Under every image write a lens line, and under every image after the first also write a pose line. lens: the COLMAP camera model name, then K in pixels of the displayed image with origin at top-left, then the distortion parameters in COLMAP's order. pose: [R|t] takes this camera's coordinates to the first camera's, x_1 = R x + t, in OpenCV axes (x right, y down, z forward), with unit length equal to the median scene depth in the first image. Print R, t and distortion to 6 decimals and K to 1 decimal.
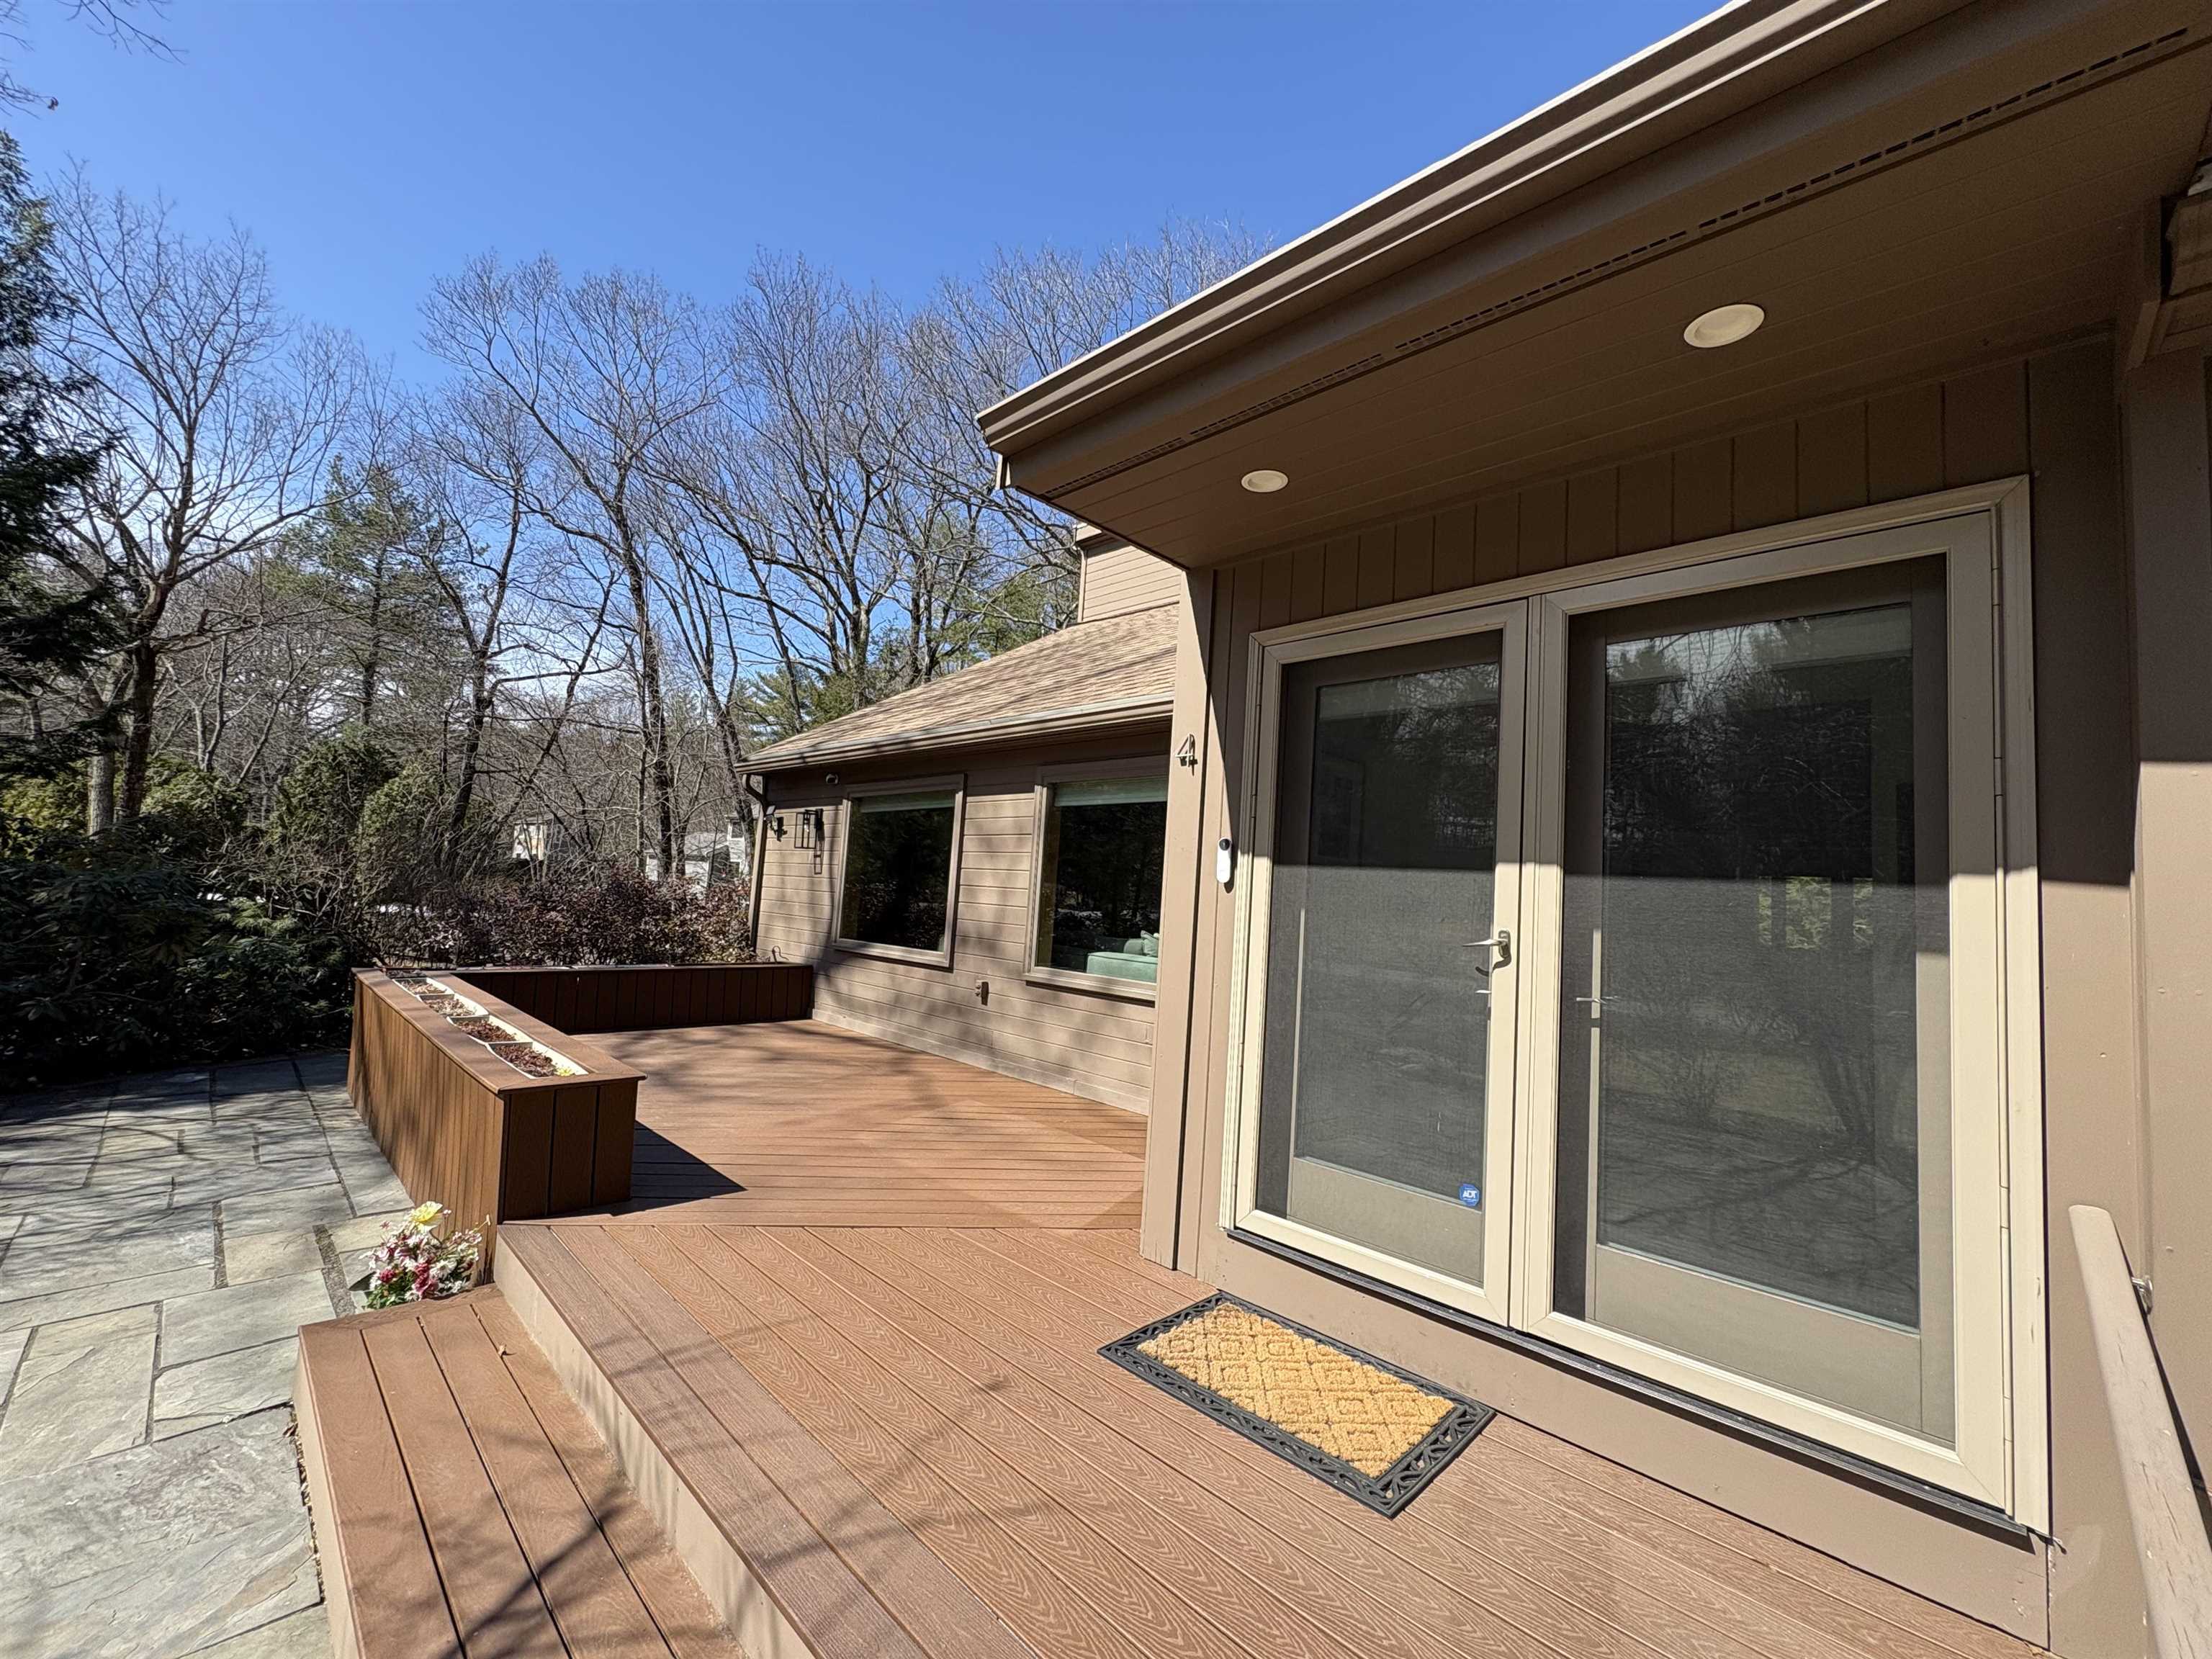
lens RADIAL K [[892.4, 0, 1110.3], [0, 892.4, 831.3], [0, 0, 1]] dist [0.002967, -0.001082]
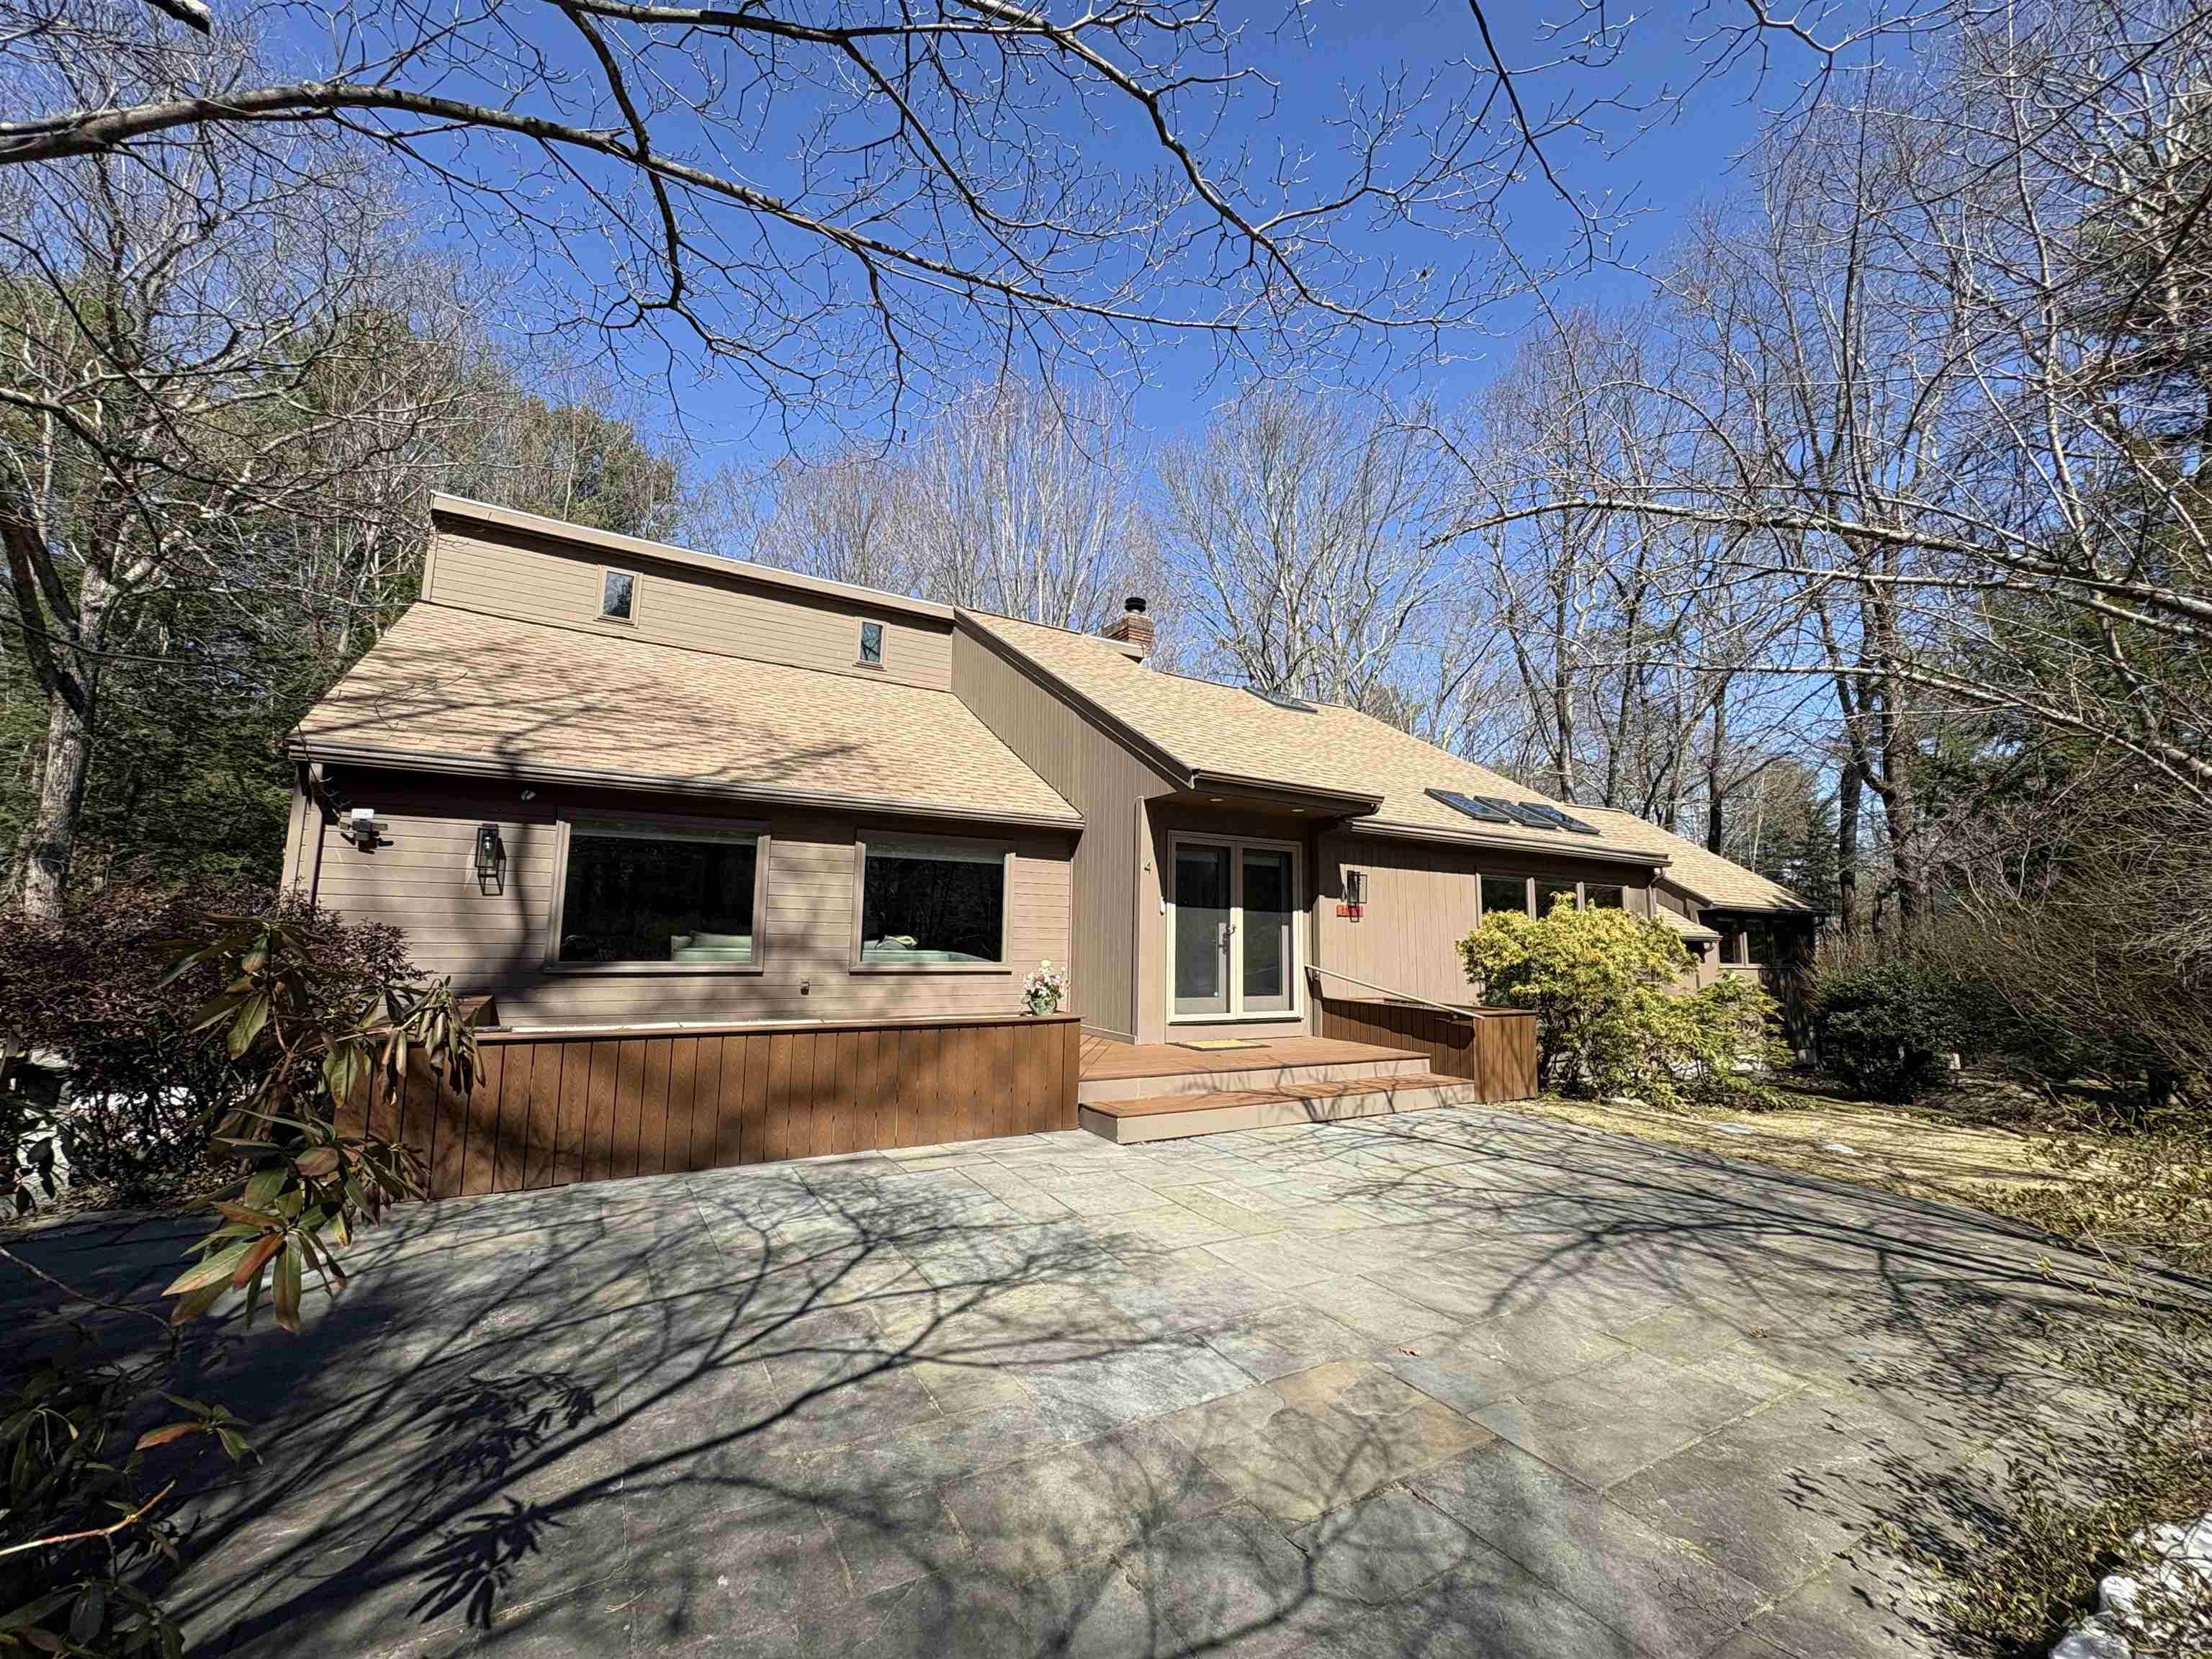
lens RADIAL K [[892.4, 0, 1101.6], [0, 892.4, 822.6], [0, 0, 1]] dist [0.002967, -0.001082]
pose [[0.263132, 0.067861, 0.962370, -2.351903], [-0.078270, 0.995736, -0.048813, -0.065684], [-0.961580, -0.062481, 0.267321, 0.337884]]
